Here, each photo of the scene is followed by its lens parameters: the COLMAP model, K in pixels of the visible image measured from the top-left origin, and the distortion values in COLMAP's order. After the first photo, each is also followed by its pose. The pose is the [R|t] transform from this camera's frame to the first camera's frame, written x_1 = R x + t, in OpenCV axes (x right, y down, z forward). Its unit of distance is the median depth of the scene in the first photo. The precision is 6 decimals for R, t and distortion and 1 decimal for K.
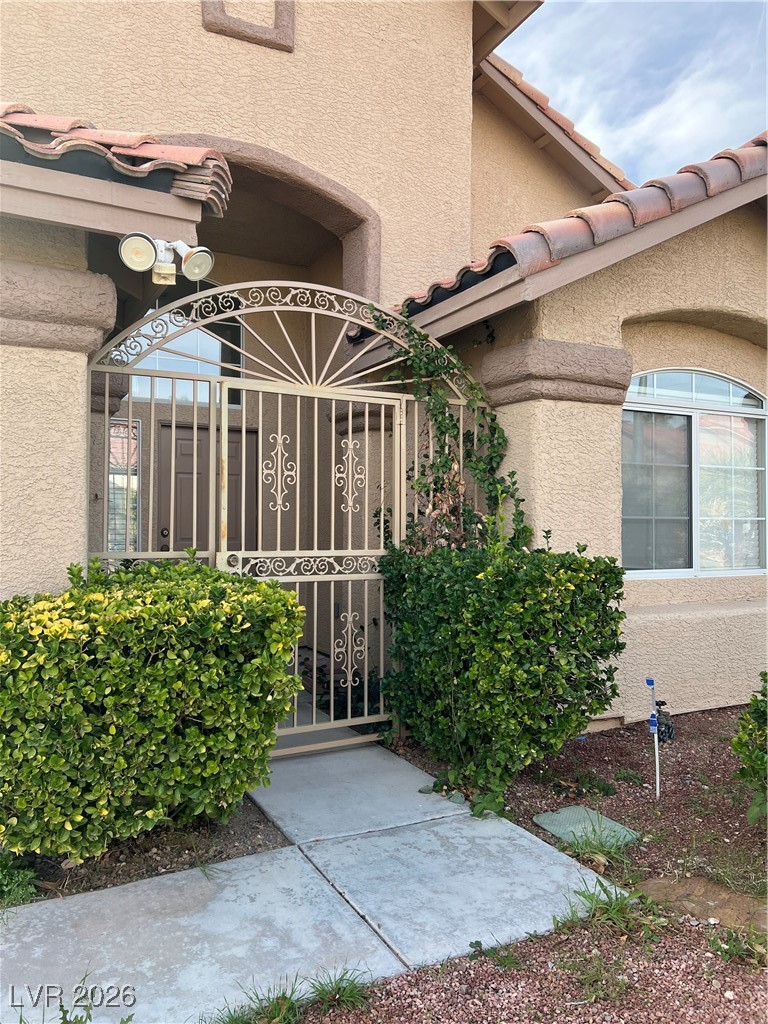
lens RADIAL K [[777.6, 0, 383.3], [0, 777.6, 511.0], [0, 0, 1]] dist [0.033567, -0.021372]
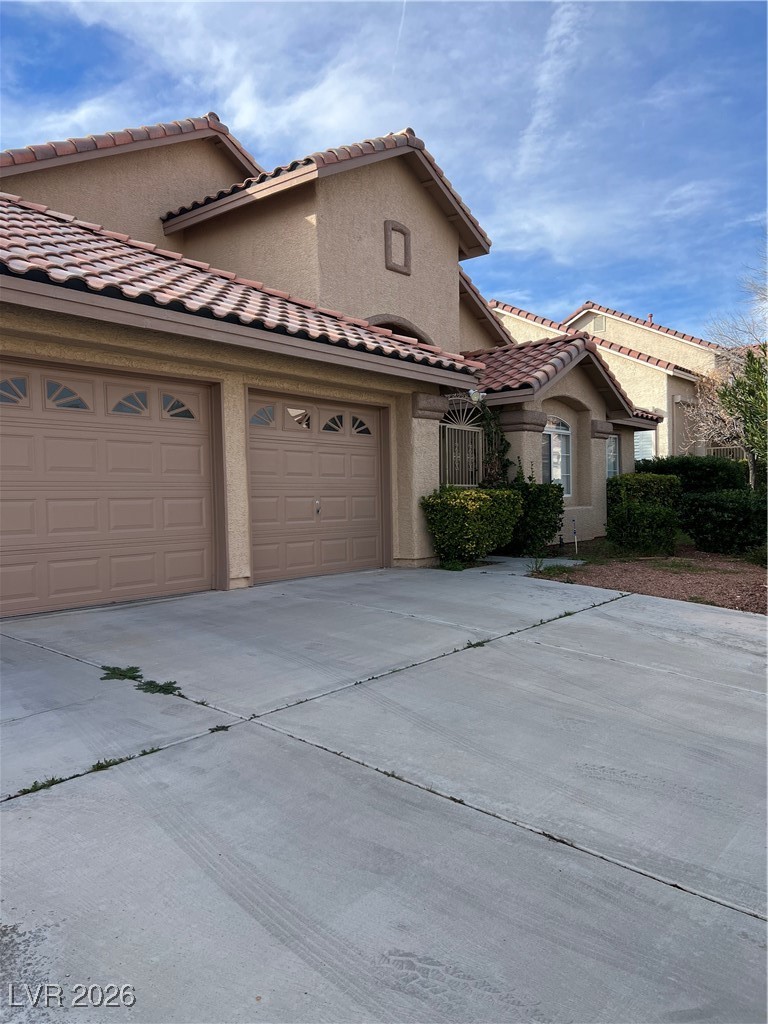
lens RADIAL K [[777.6, 0, 384.4], [0, 777.6, 519.5], [0, 0, 1]] dist [0.033567, -0.021372]
pose [[0.912013, -0.028701, 0.409156, -1.440147], [0.010690, 0.998873, 0.046241, 0.043110], [-0.410022, -0.037799, 0.911292, -1.392506]]
